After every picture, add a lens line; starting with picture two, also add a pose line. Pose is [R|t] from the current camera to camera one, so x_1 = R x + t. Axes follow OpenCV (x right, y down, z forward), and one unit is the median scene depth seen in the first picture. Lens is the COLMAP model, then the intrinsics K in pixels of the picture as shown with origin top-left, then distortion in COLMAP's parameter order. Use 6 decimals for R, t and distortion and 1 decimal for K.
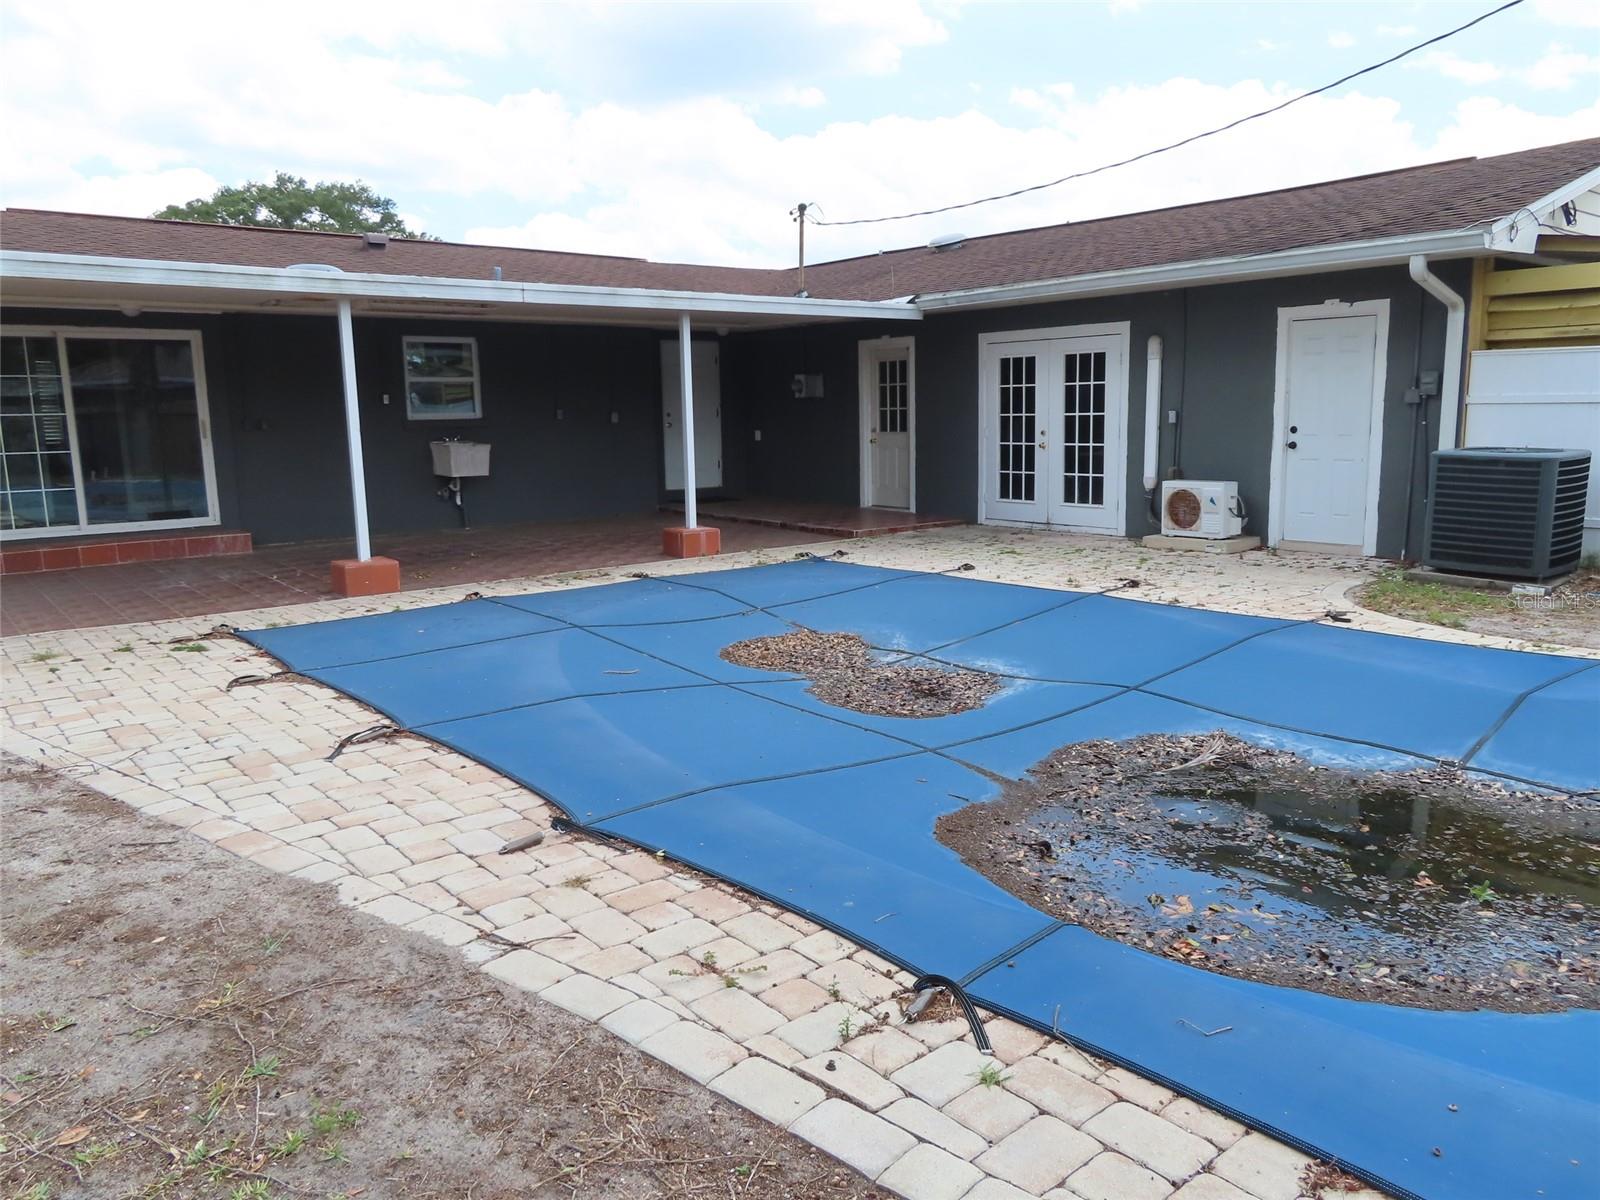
lens RADIAL K [[1140.1, 0, 801.5], [0, 1140.1, 604.3], [0, 0, 1]] dist [-0.011179, 0.005711]
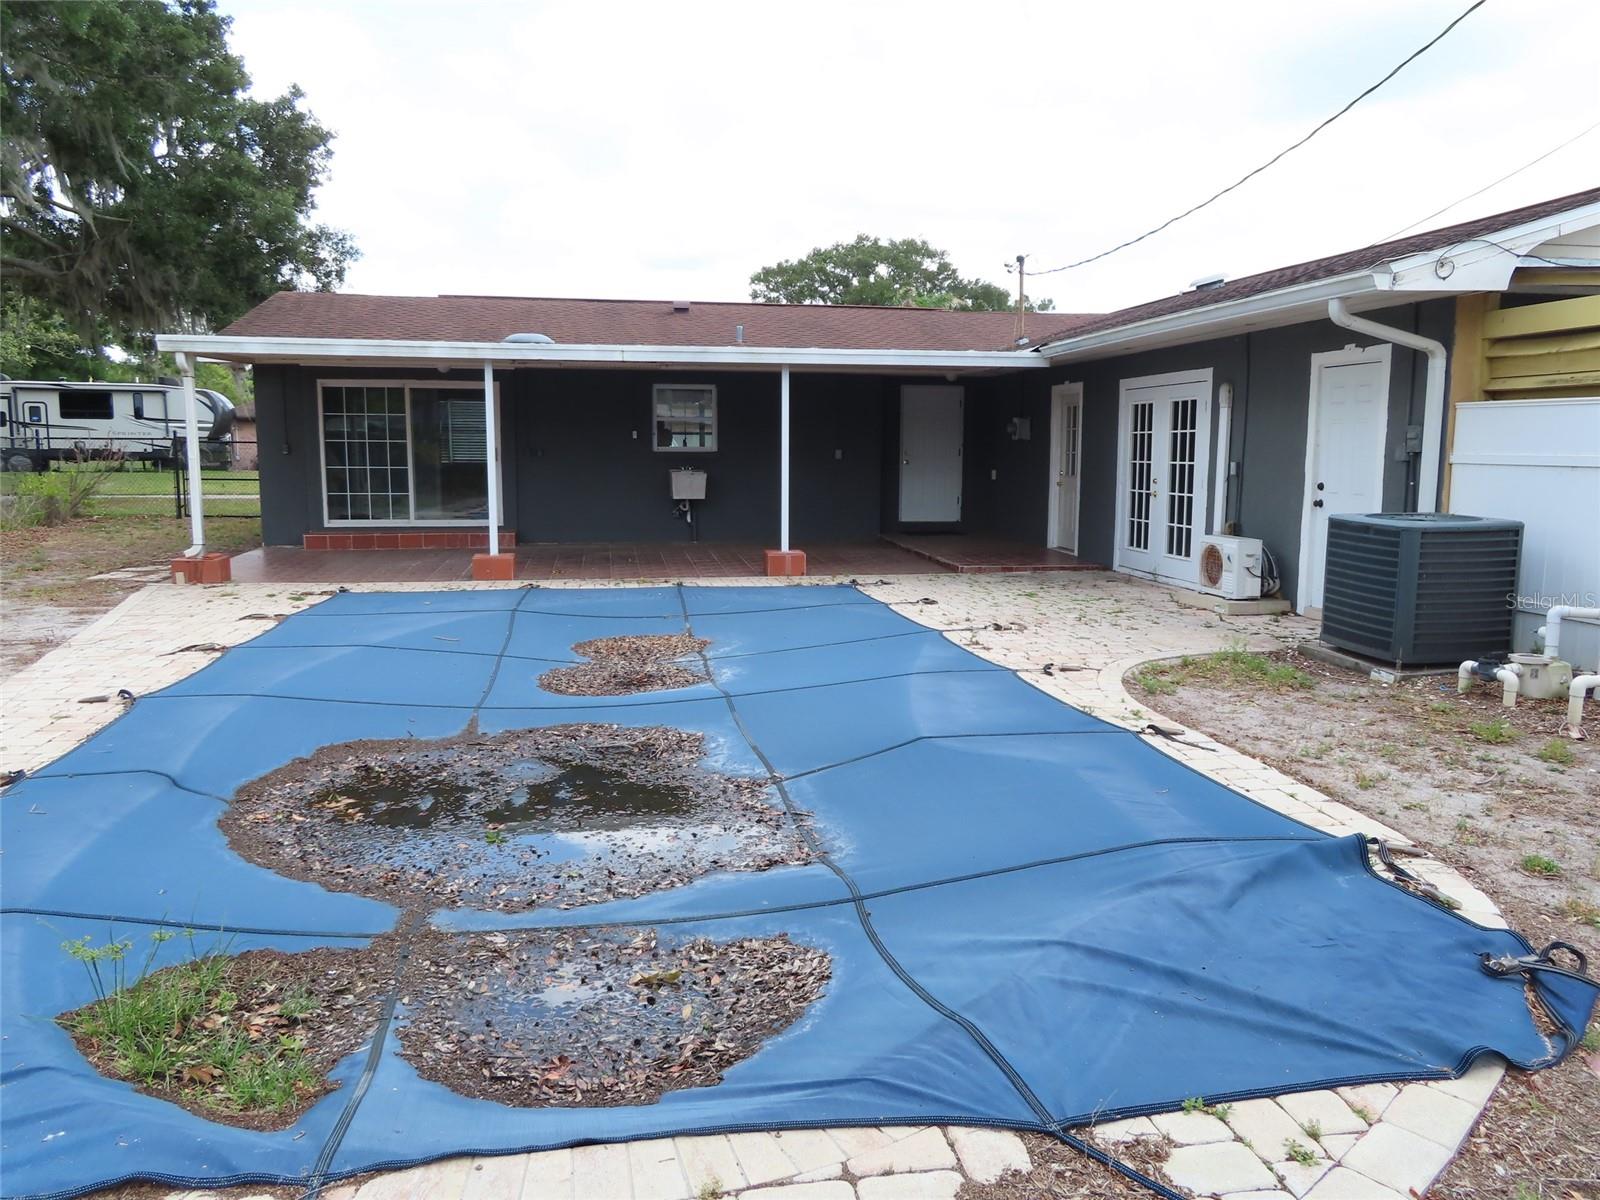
lens RADIAL K [[1140.1, 0, 797.2], [0, 1140.1, 594.1], [0, 0, 1]] dist [-0.011179, 0.005711]
pose [[0.866152, 0.086552, -0.492228, 0.454783], [-0.105384, 0.994375, -0.010592, -0.012278], [0.488543, 0.061047, 0.870402, 0.008760]]
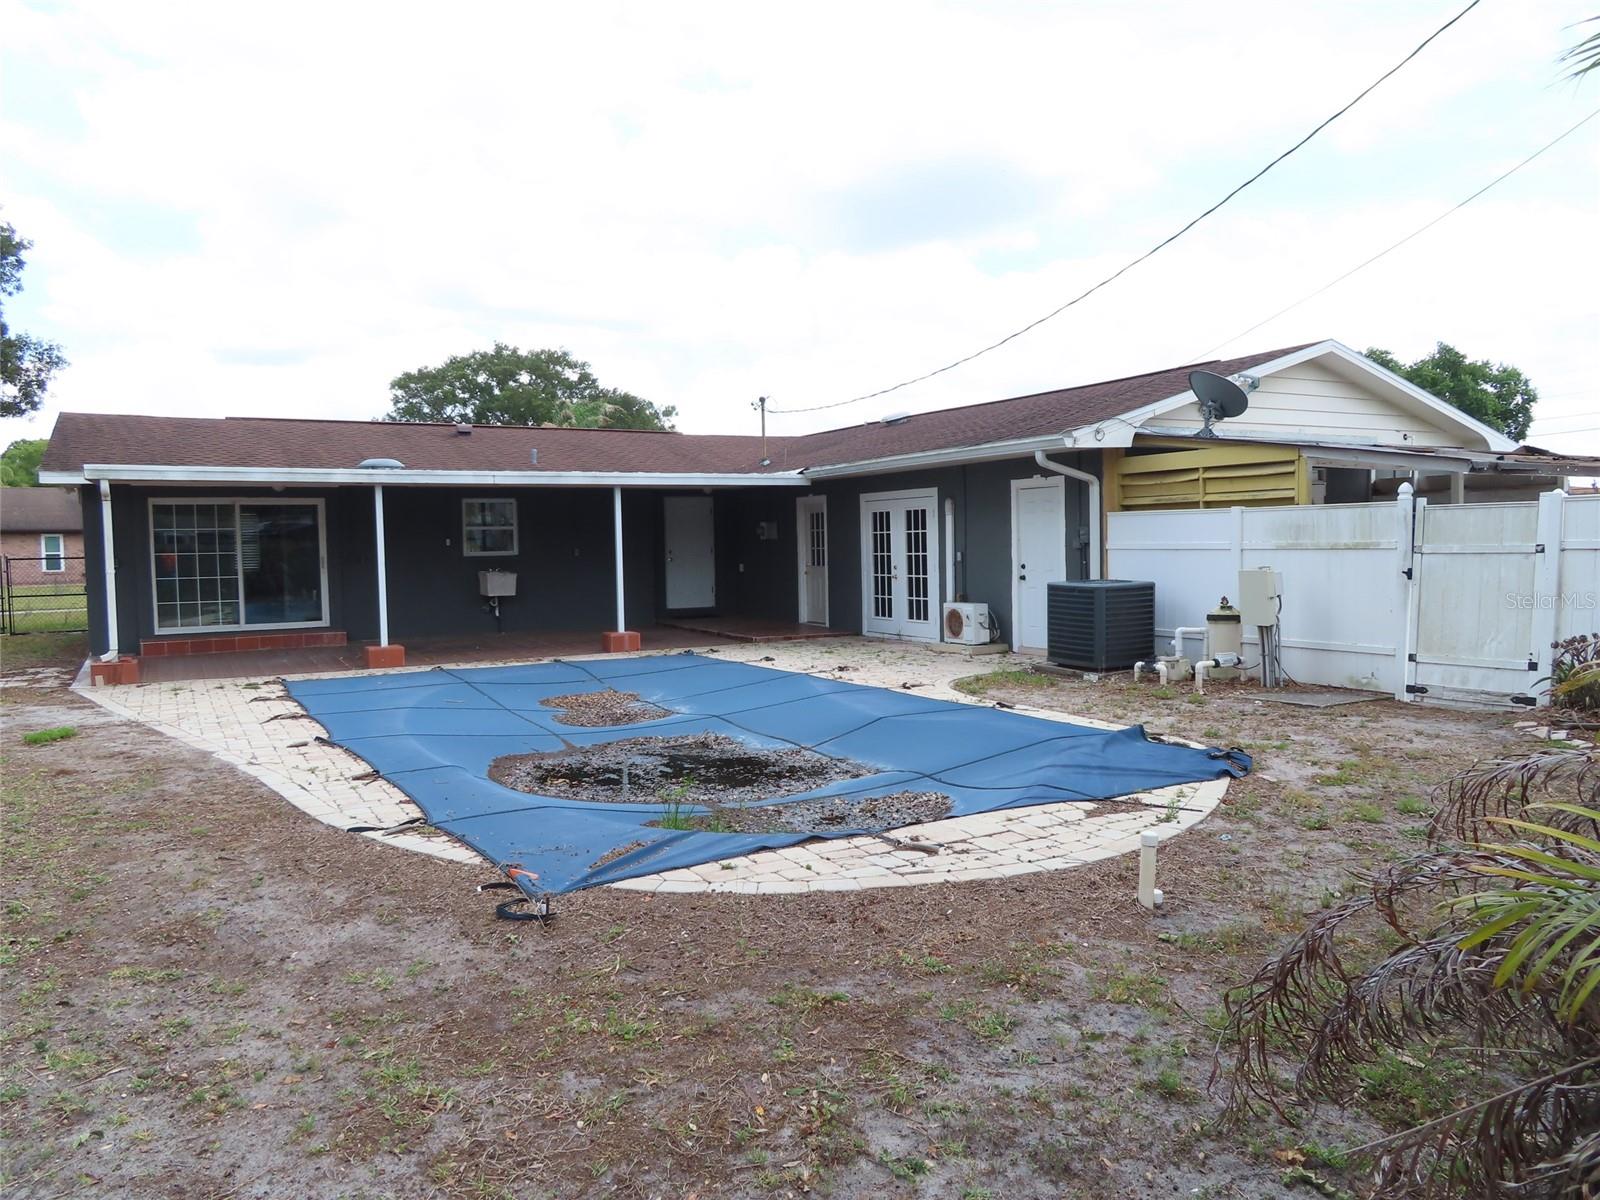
lens RADIAL K [[1140.1, 0, 795.8], [0, 1140.1, 604.2], [0, 0, 1]] dist [-0.011179, 0.005711]
pose [[0.982563, 0.010543, -0.185630, 0.362619], [-0.031387, 0.993467, -0.109714, 0.045280], [0.183261, 0.113628, 0.976475, -0.342112]]
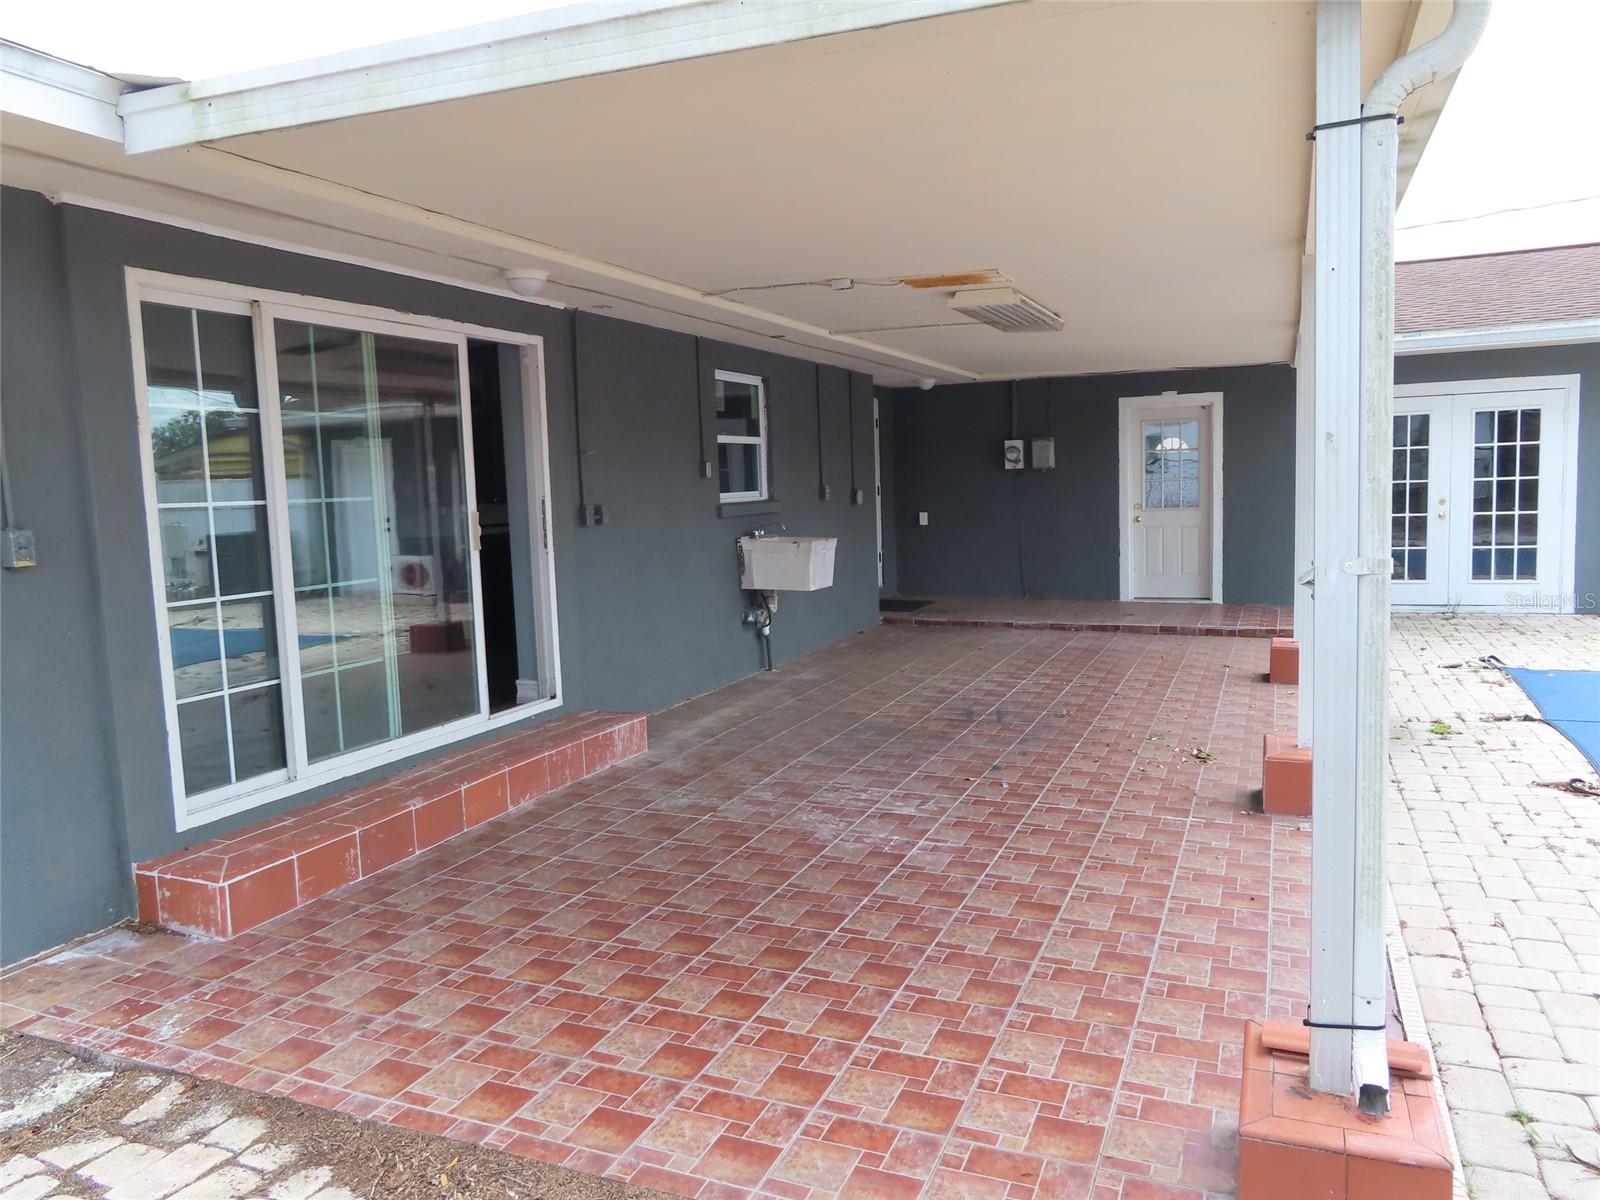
lens RADIAL K [[1140.1, 0, 811.3], [0, 1140.1, 601.1], [0, 0, 1]] dist [-0.011179, 0.005711]
pose [[0.875202, -0.057824, 0.480290, -0.657513], [0.098142, 0.993408, -0.059236, -0.074121], [-0.473698, 0.098980, 0.875107, 0.499923]]
